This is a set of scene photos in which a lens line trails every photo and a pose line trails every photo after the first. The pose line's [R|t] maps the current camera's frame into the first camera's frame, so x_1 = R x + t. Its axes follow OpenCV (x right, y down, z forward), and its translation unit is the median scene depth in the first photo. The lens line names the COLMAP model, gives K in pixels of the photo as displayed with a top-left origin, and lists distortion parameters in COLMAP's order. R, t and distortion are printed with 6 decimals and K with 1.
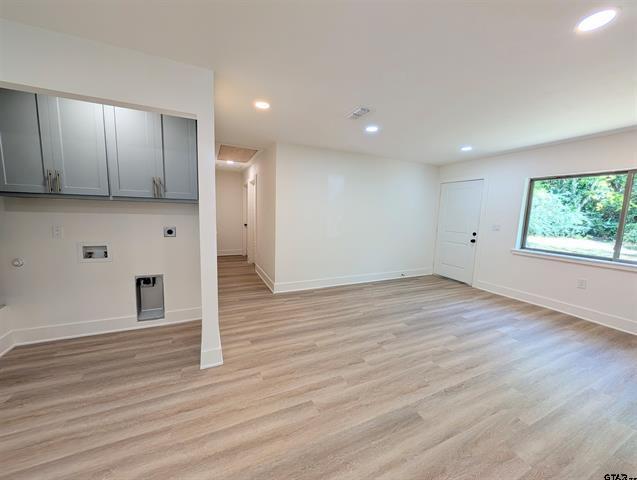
lens RADIAL K [[241.5, 0, 320.1], [0, 241.5, 237.4], [0, 0, 1]] dist [-0.005667, 0.000744]
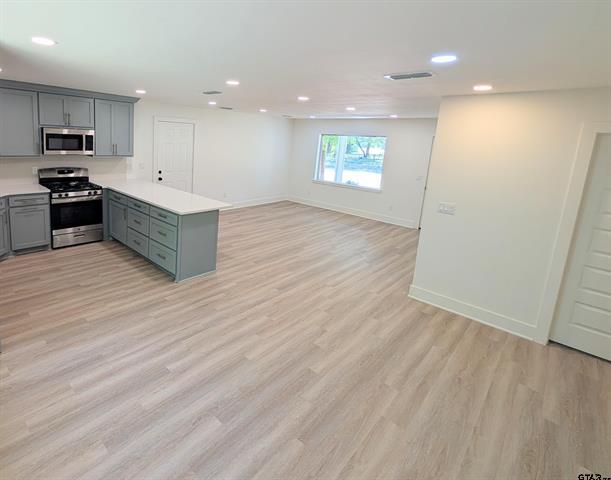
lens RADIAL K [[327.5, 0, 229.5], [0, 327.5, 184.7], [0, 0, 1]] dist [0.000154, -0.001346]
pose [[-0.942200, -0.033565, -0.333366, 0.888542], [-0.118466, 0.964074, 0.237756, -0.312943], [0.313409, 0.263506, -0.912326, 1.619868]]
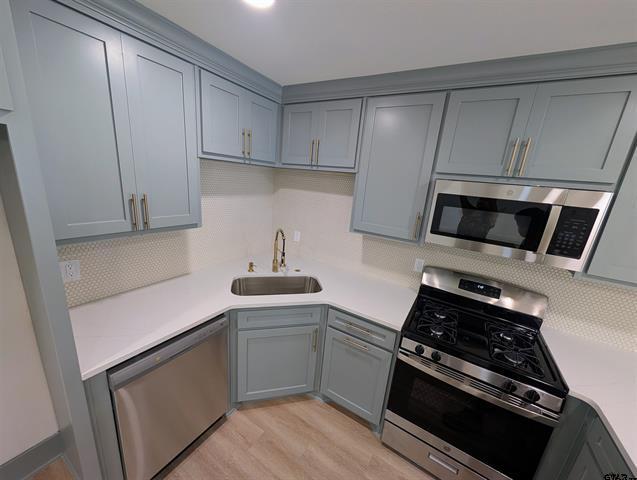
lens RADIAL K [[241.5, 0, 317.0], [0, 241.5, 242.6], [0, 0, 1]] dist [-0.005667, 0.000744]
pose [[-0.555768, -0.290562, 0.778907, 0.940704], [-0.018756, 0.941076, 0.337674, -0.131255], [-0.831126, 0.173059, -0.528469, 0.268206]]
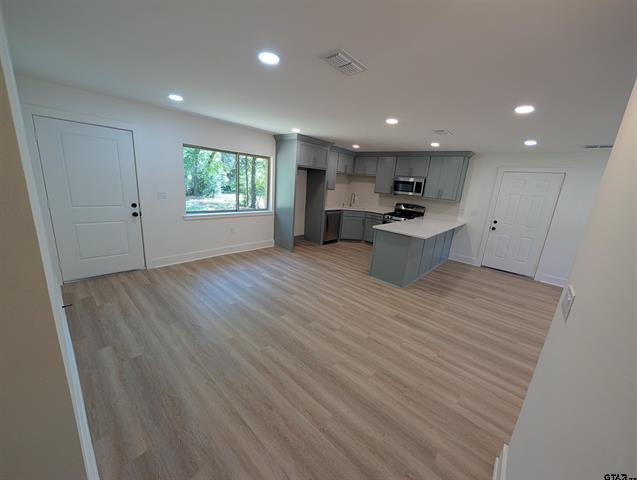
lens RADIAL K [[241.5, 0, 317.2], [0, 241.5, 240.3], [0, 0, 1]] dist [-0.005667, 0.000744]
pose [[-0.389498, -0.282215, 0.876724, -0.458389], [0.008911, 0.950699, 0.309987, -0.221997], [-0.920984, 0.128552, -0.367781, 1.198526]]
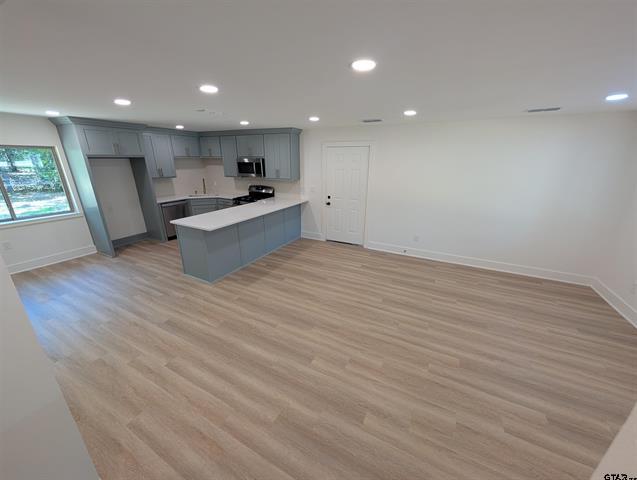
lens RADIAL K [[241.5, 0, 319.8], [0, 241.5, 240.5], [0, 0, 1]] dist [-0.005667, 0.000744]
pose [[-0.621139, -0.286530, 0.729443, -0.760075], [0.055672, 0.912284, 0.405757, -0.237965], [-0.781720, 0.292641, -0.550704, 0.507279]]
